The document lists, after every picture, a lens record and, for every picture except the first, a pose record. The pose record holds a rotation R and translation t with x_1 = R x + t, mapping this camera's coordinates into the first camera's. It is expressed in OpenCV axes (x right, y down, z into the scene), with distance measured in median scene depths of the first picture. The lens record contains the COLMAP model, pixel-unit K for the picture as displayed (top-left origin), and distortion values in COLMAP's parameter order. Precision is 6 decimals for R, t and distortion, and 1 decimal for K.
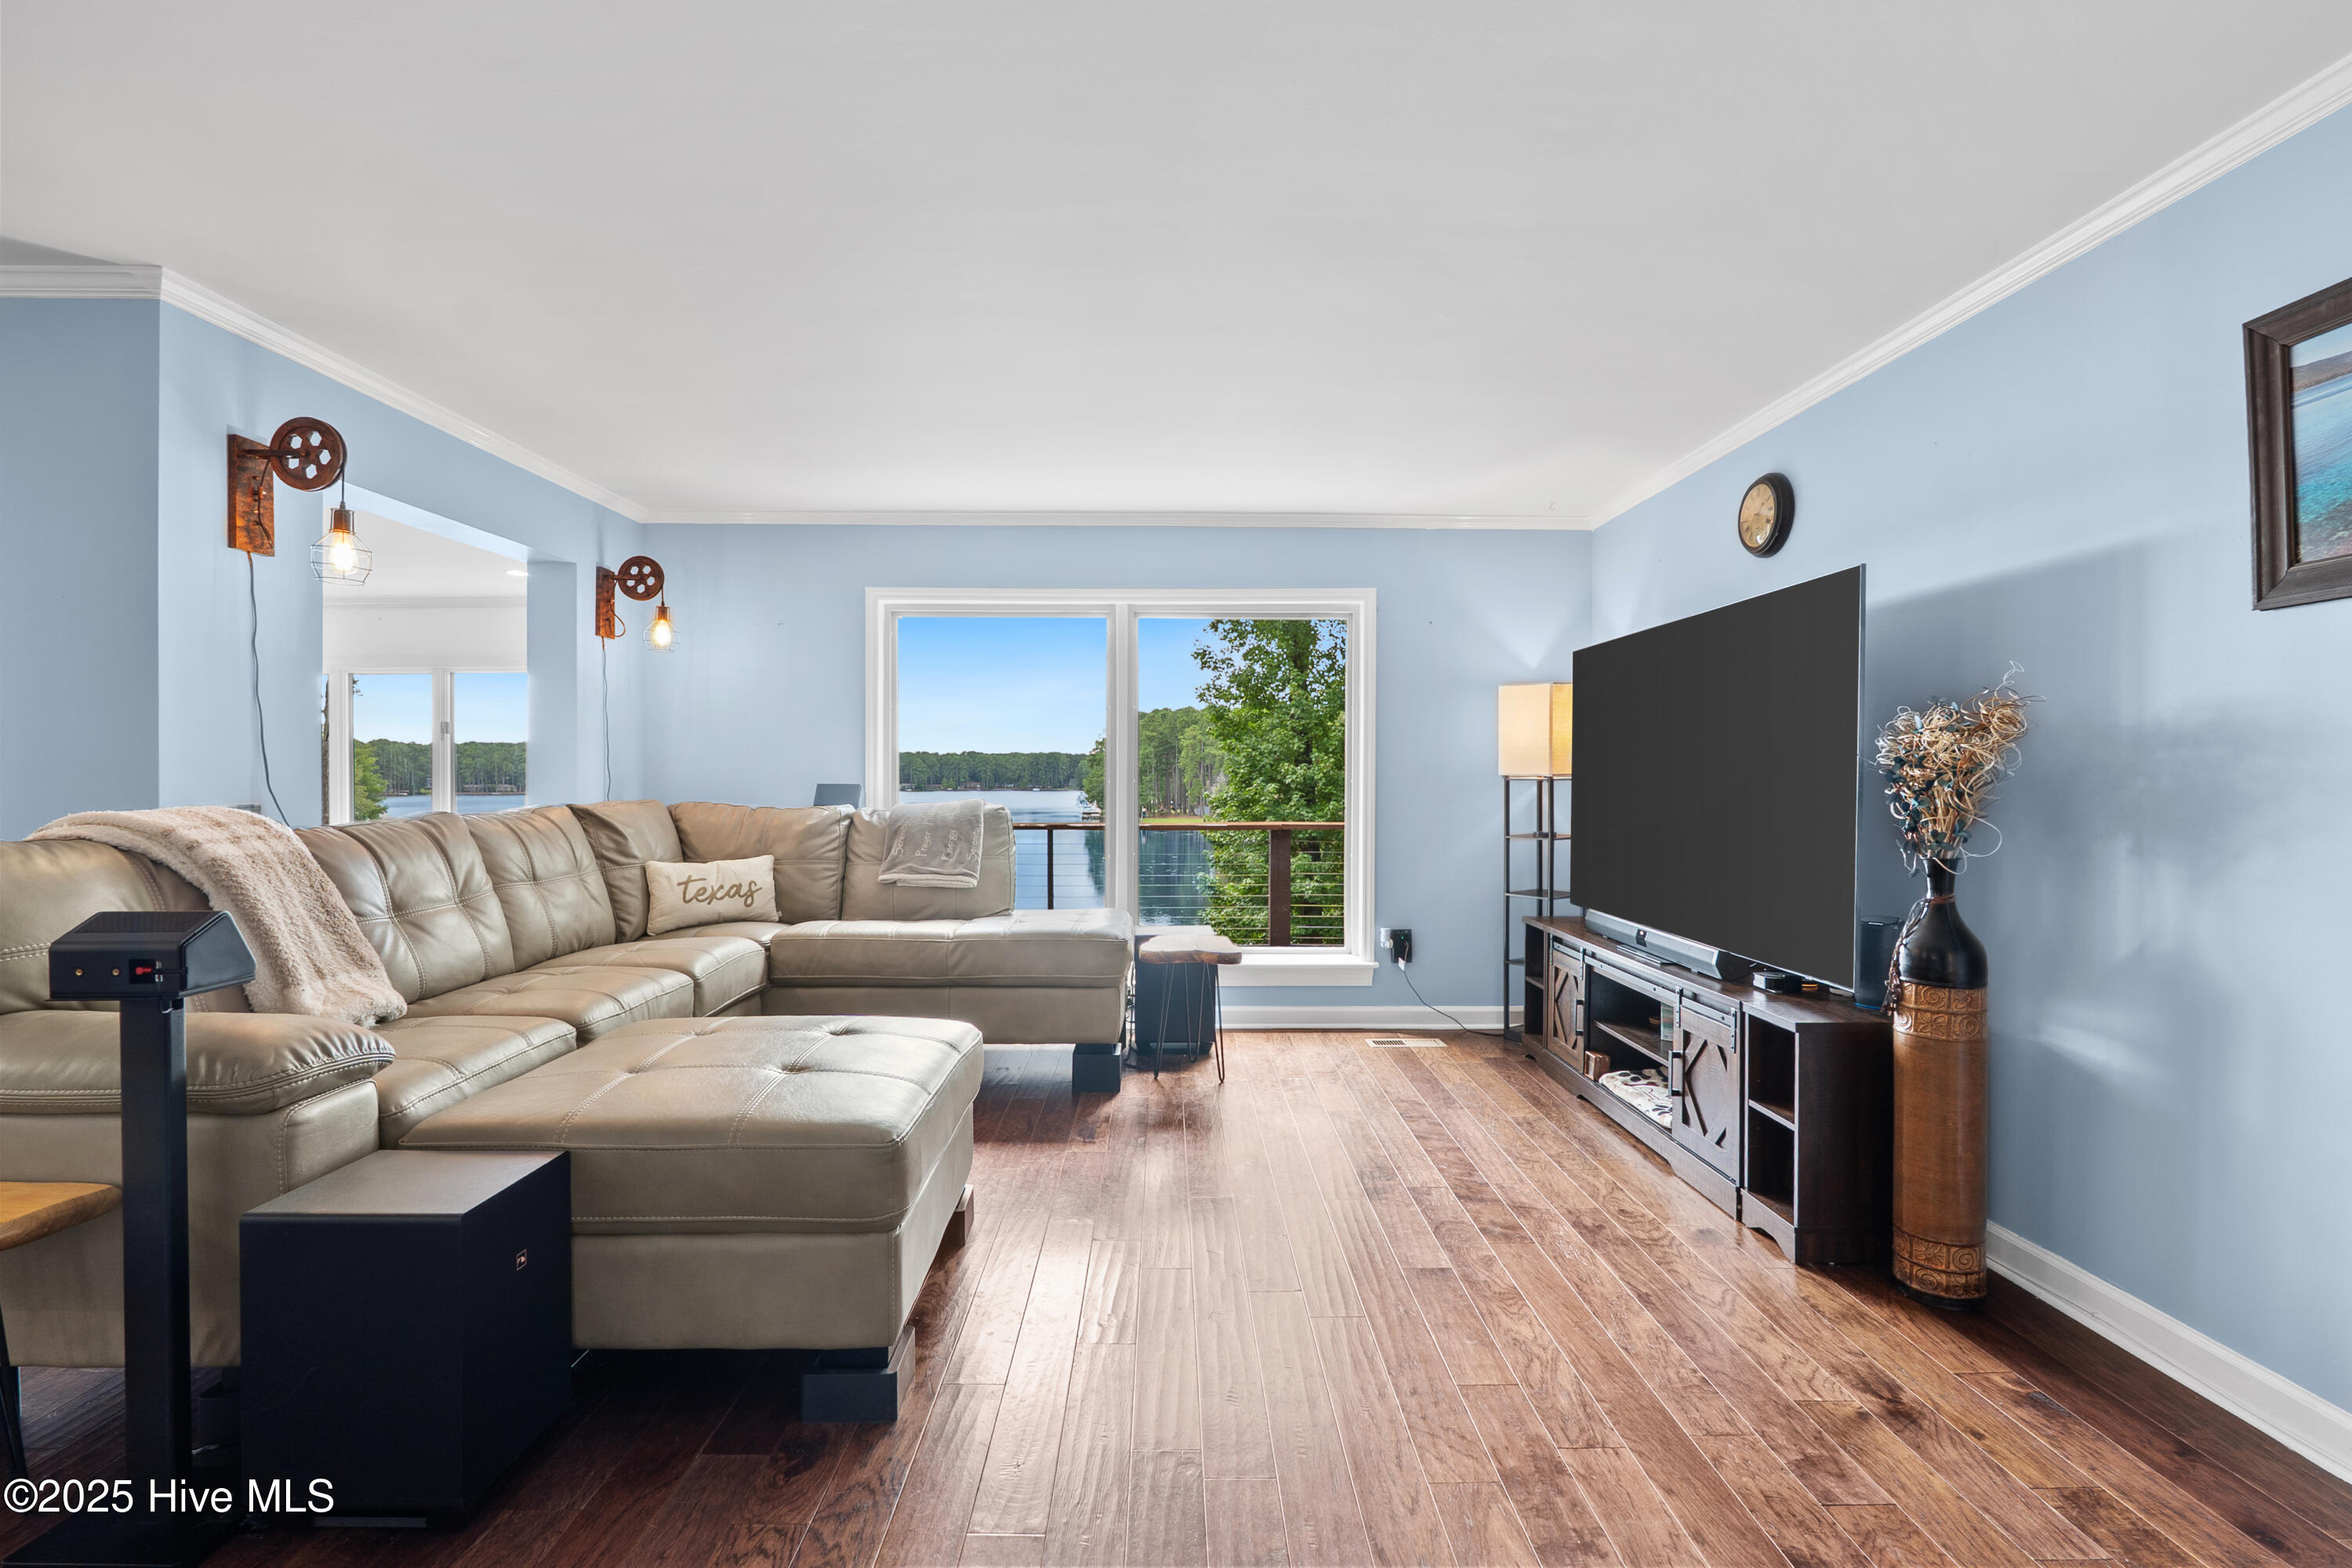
lens RADIAL K [[1082.6, 0, 1180.4], [0, 1082.6, 779.9], [0, 0, 1]] dist [-0.009040, 0.001492]
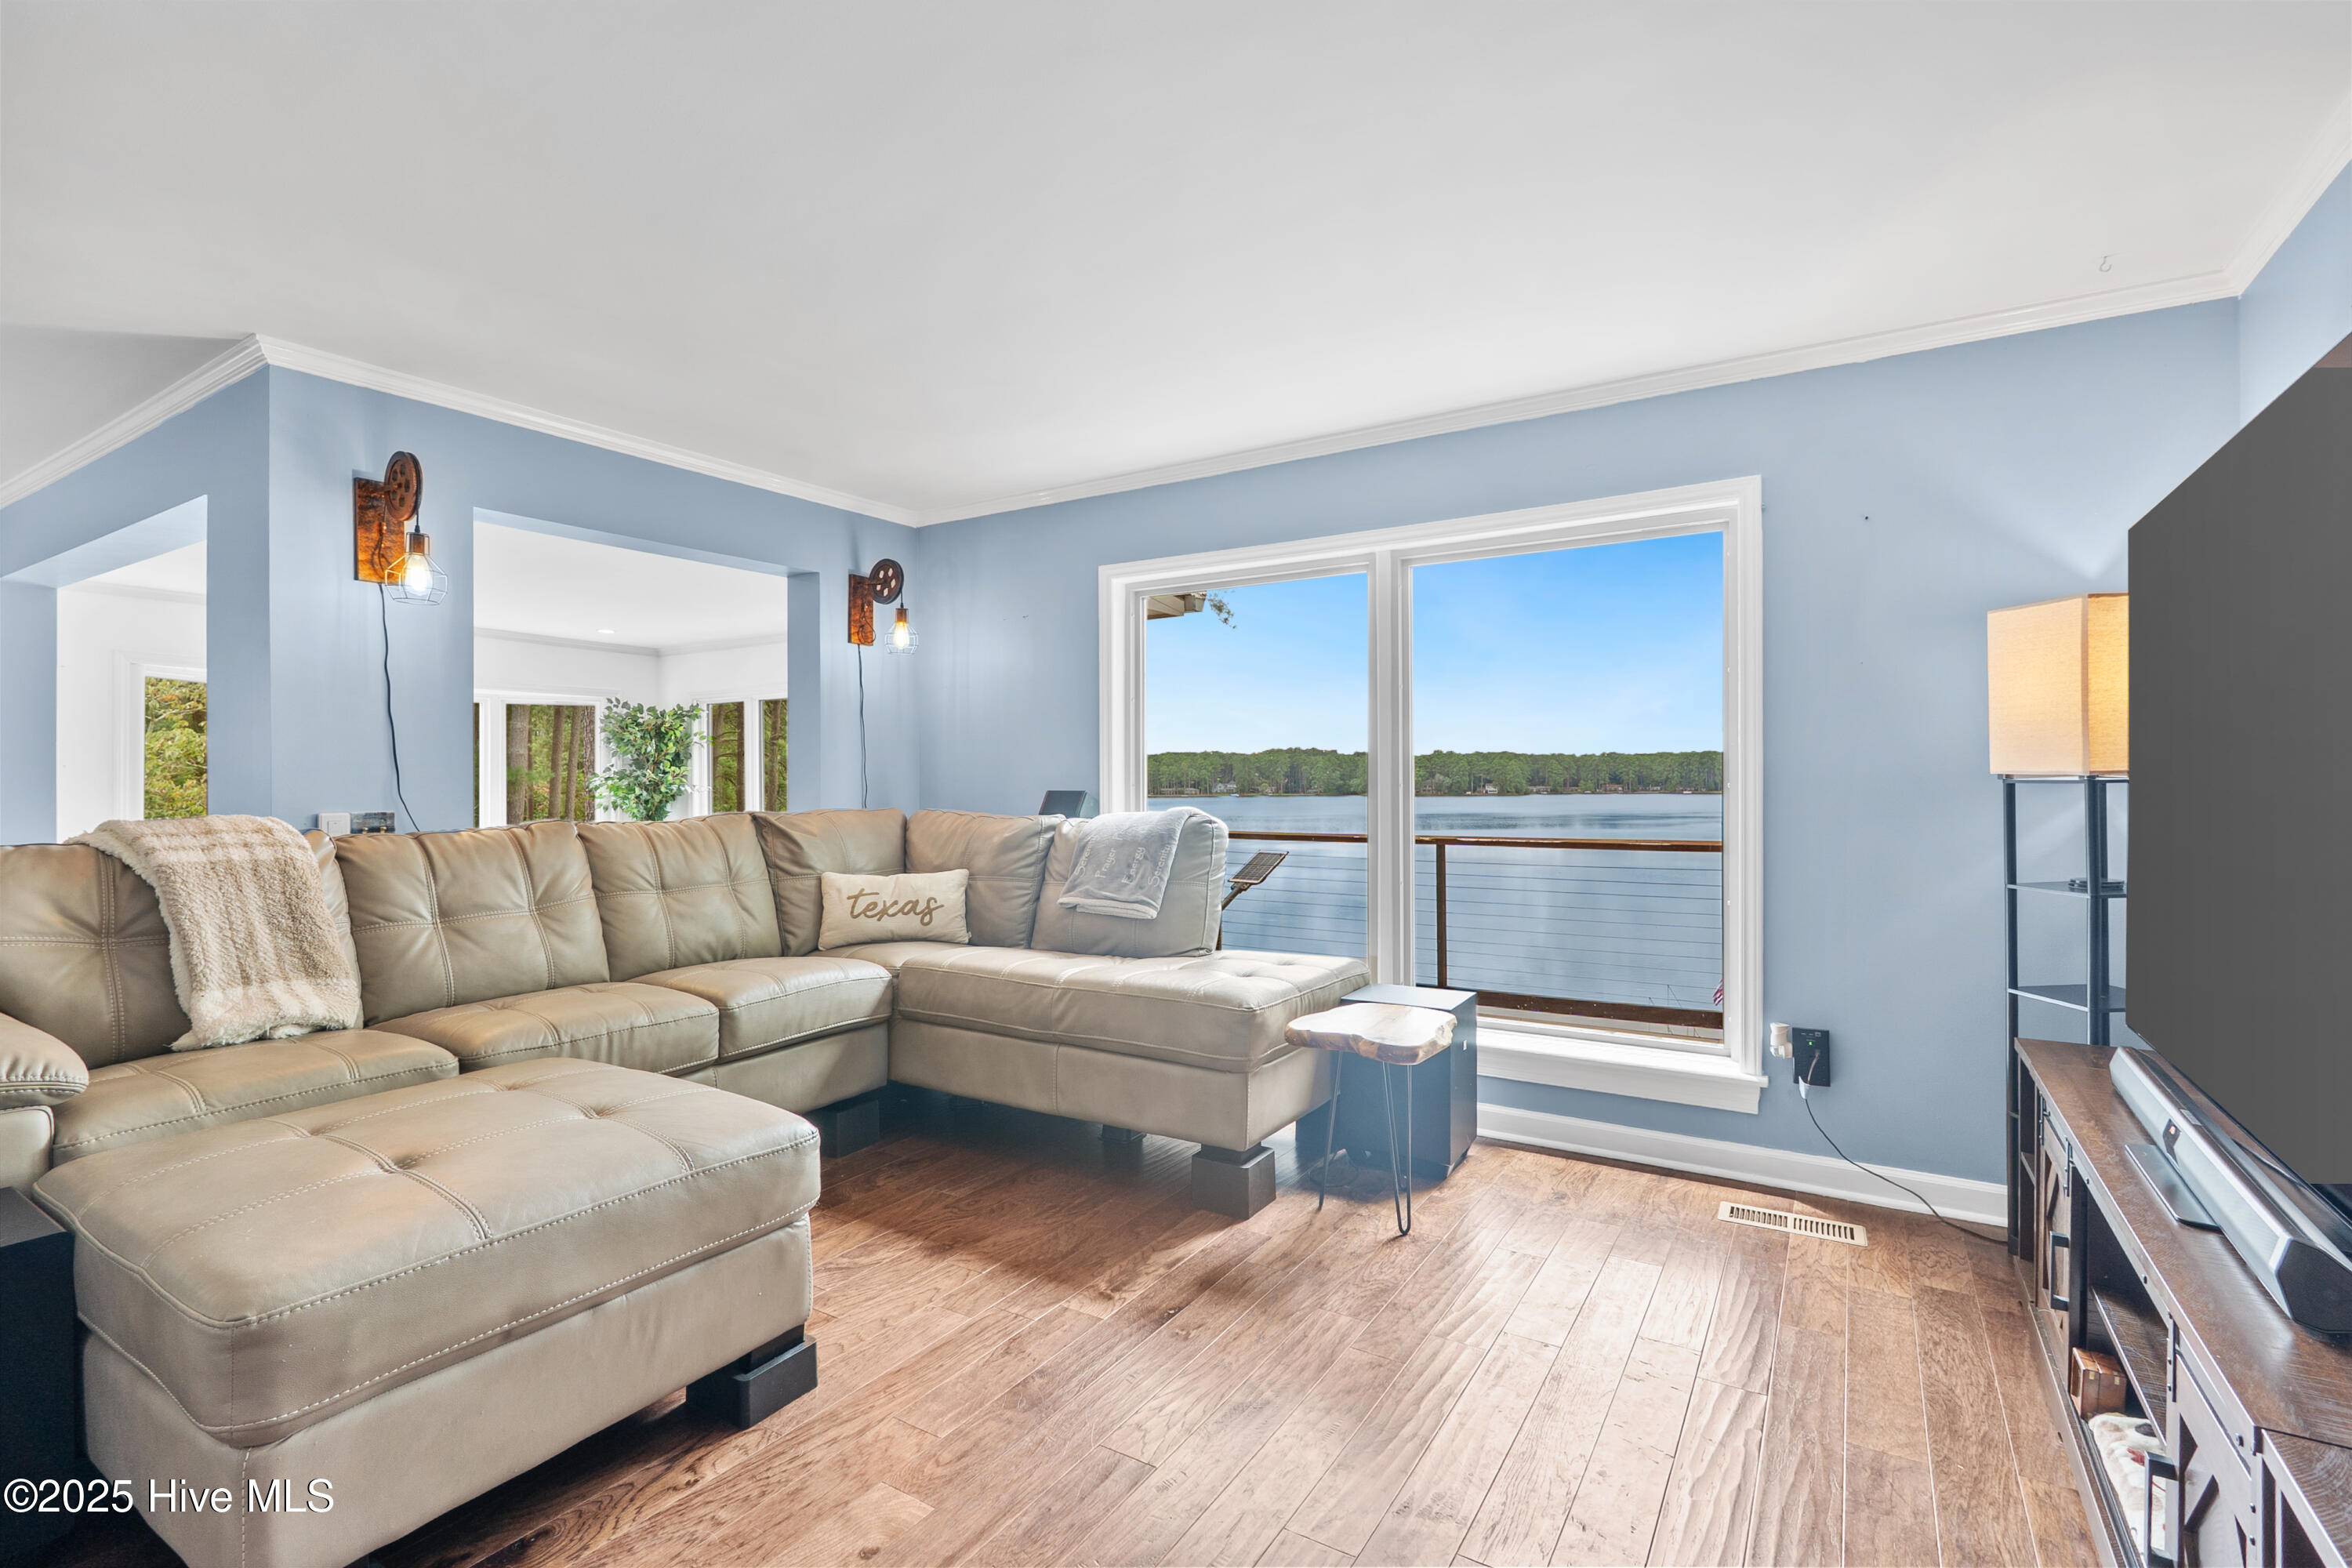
lens RADIAL K [[1082.6, 0, 1167.5], [0, 1082.6, 780.7], [0, 0, 1]] dist [-0.009040, 0.001492]
pose [[0.836066, -0.005583, -0.548601, 0.265900], [0.004234, 0.999984, -0.003724, -0.000919], [0.548613, 0.000791, 0.836076, 0.332981]]
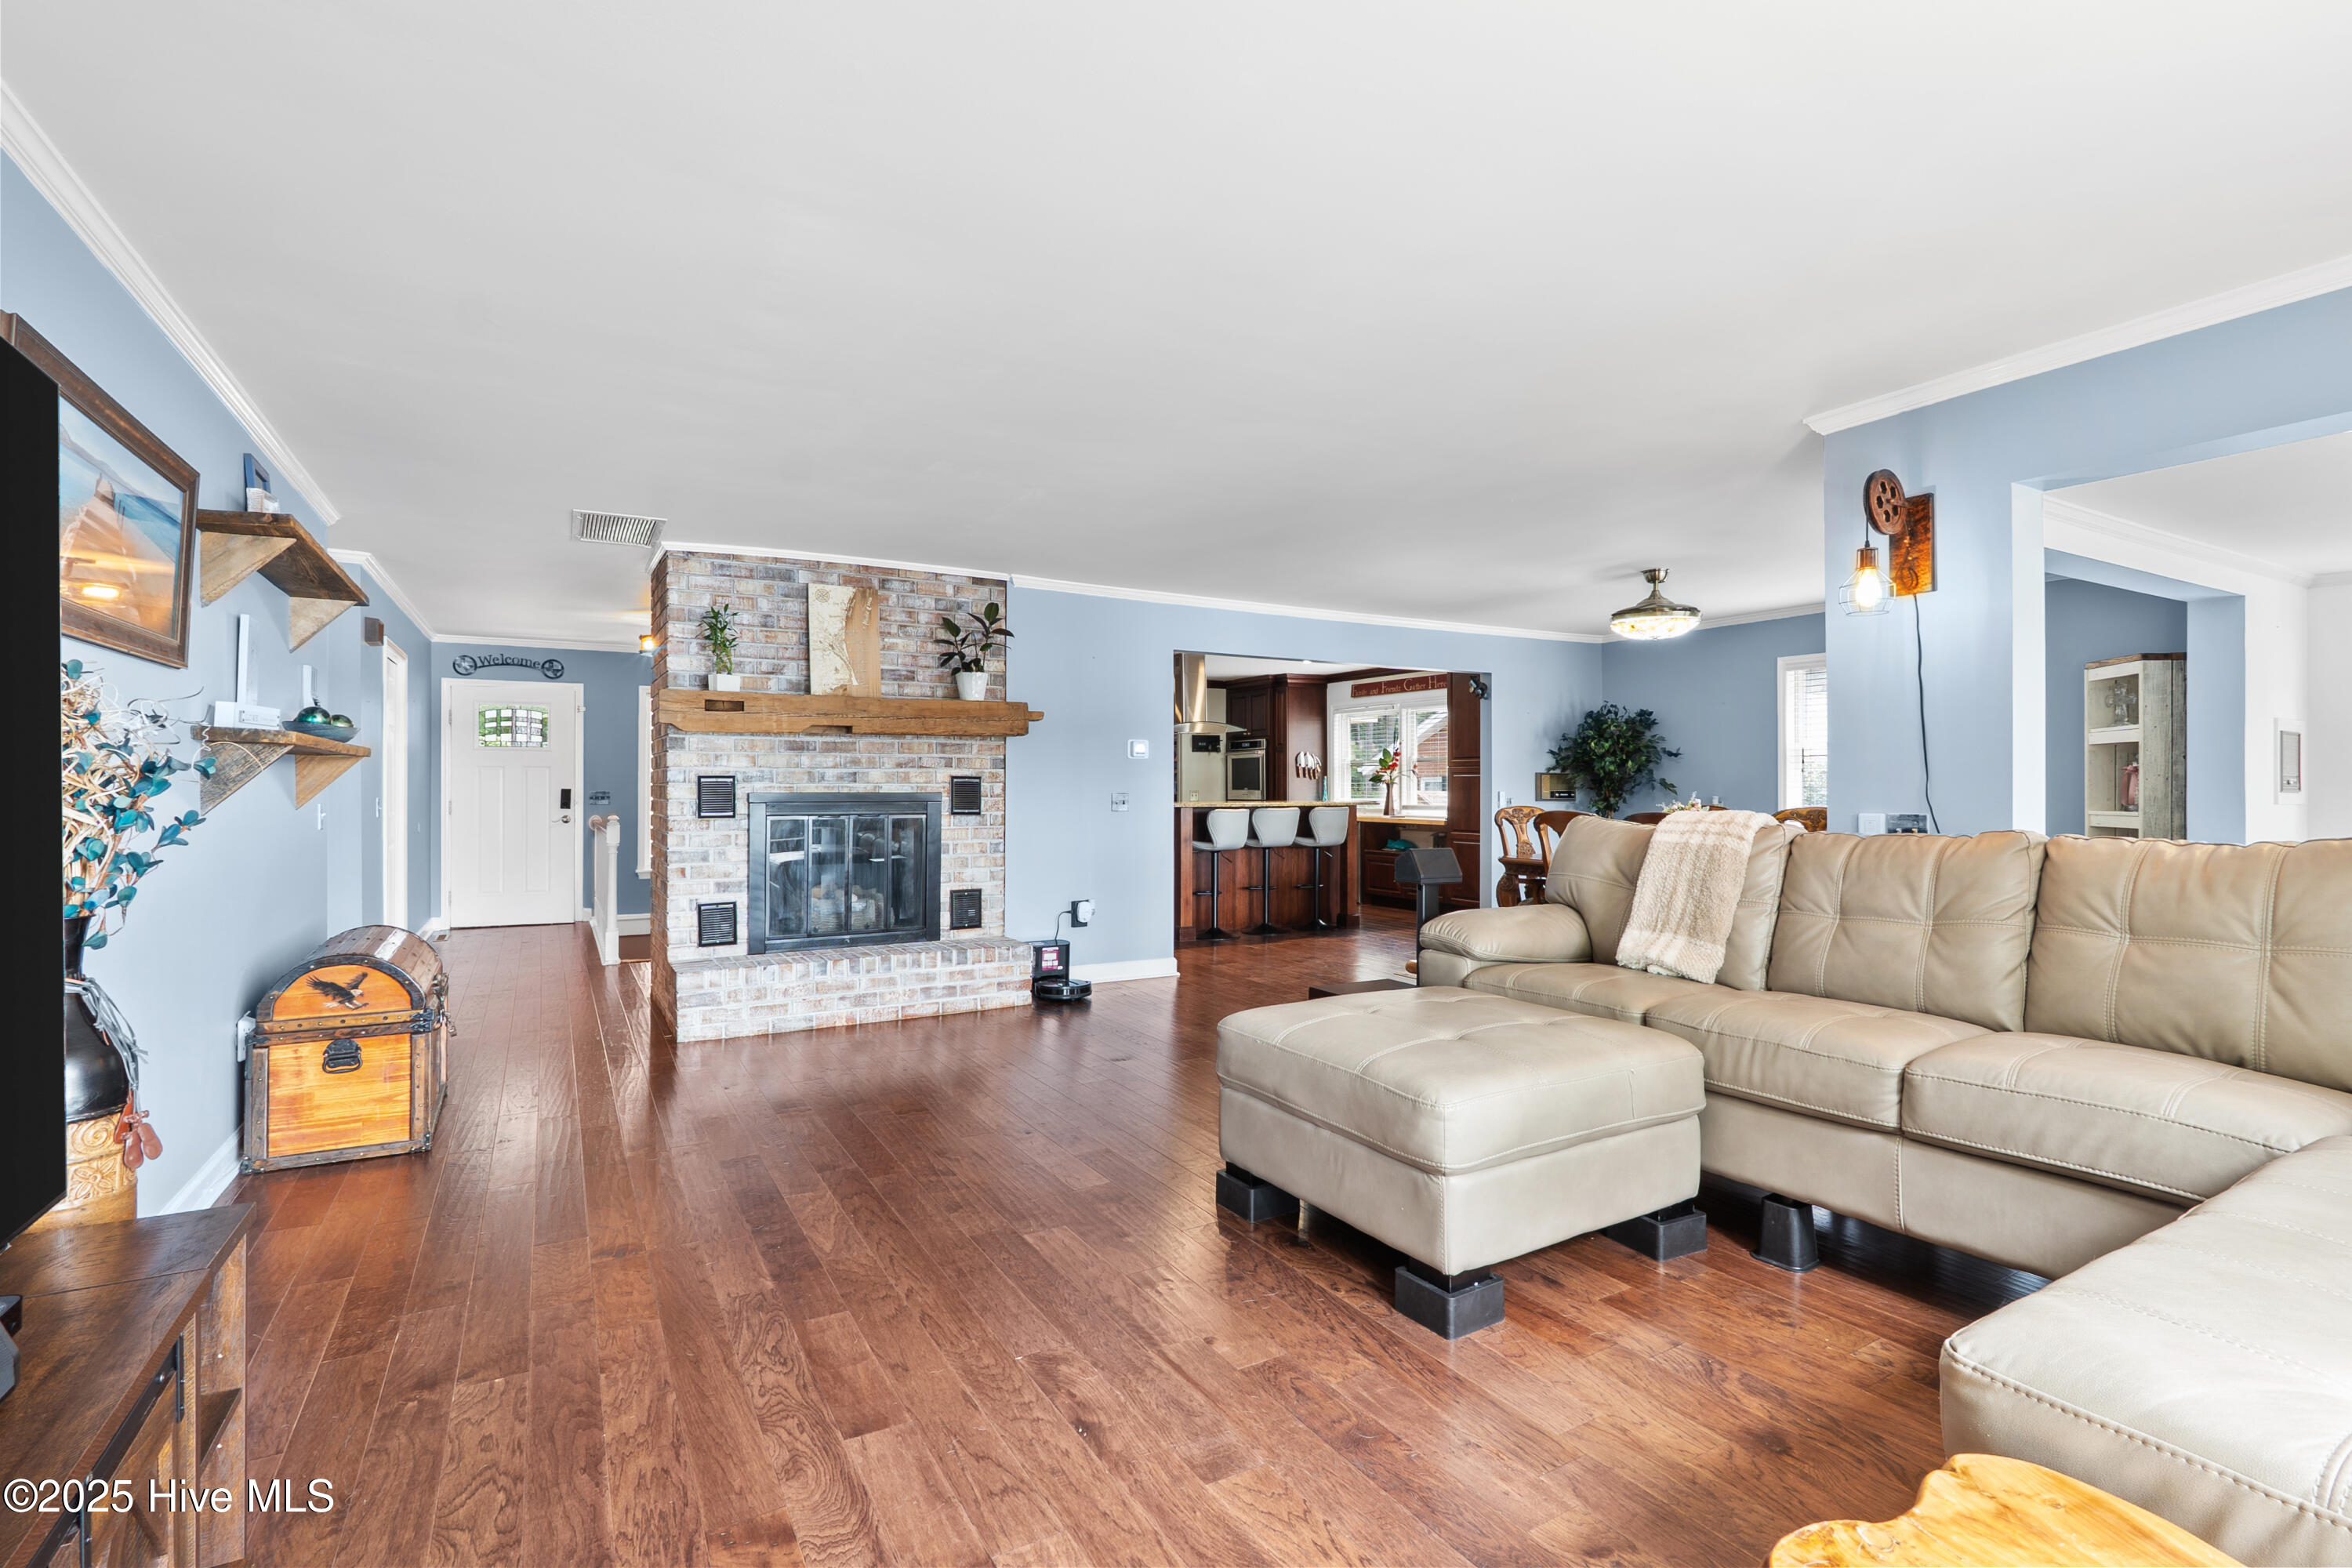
lens RADIAL K [[1082.6, 0, 1182.0], [0, 1082.6, 785.1], [0, 0, 1]] dist [-0.009040, 0.001492]
pose [[-0.868681, -0.000951, -0.495371, 0.244900], [-0.001361, 0.999999, 0.000466, -0.004571], [0.495370, 0.001079, -0.868681, 1.034183]]
